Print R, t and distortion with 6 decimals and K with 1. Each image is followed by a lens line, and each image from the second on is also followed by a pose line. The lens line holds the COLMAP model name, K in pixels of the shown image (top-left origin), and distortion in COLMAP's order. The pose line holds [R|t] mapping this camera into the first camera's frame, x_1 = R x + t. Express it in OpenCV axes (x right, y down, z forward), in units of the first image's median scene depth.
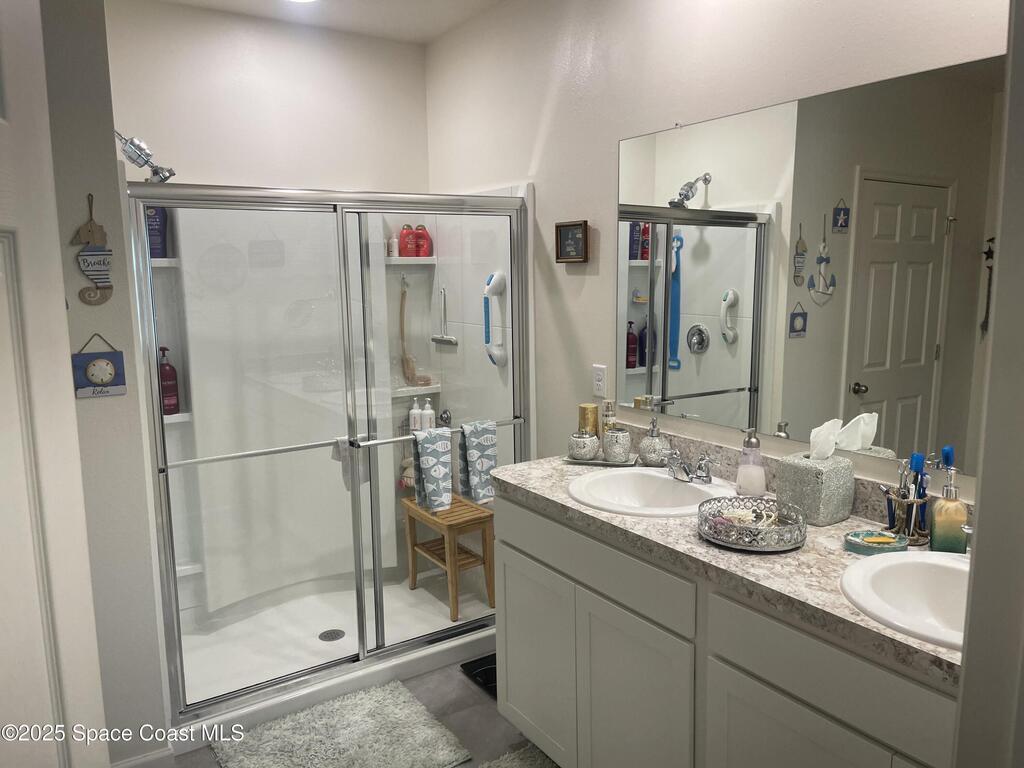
lens RADIAL K [[759.0, 0, 511.5], [0, 759.0, 383.9], [0, 0, 1]] dist [-0.002133, -0.000295]
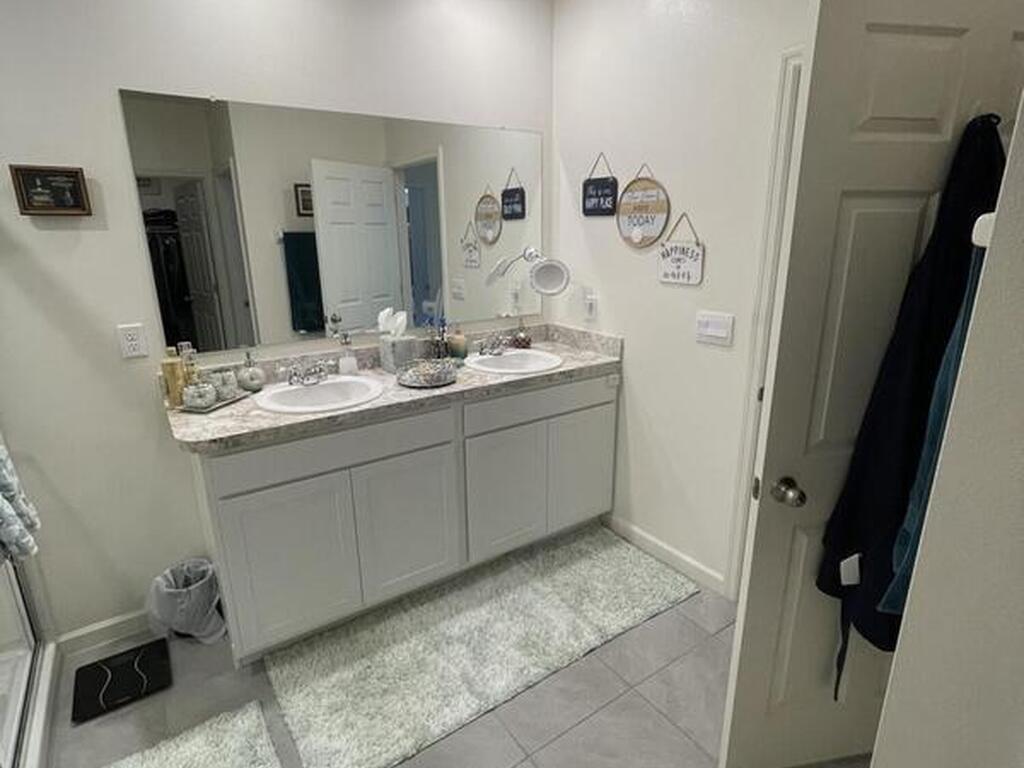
lens RADIAL K [[553.8, 0, 510.1], [0, 553.8, 384.7], [0, 0, 1]] dist [0.001661, 0.000063]
pose [[-0.006042, -0.268107, 0.963370, -0.676748], [0.160186, 0.950687, 0.265582, -0.070754], [-0.987068, 0.155923, 0.037203, 0.574244]]
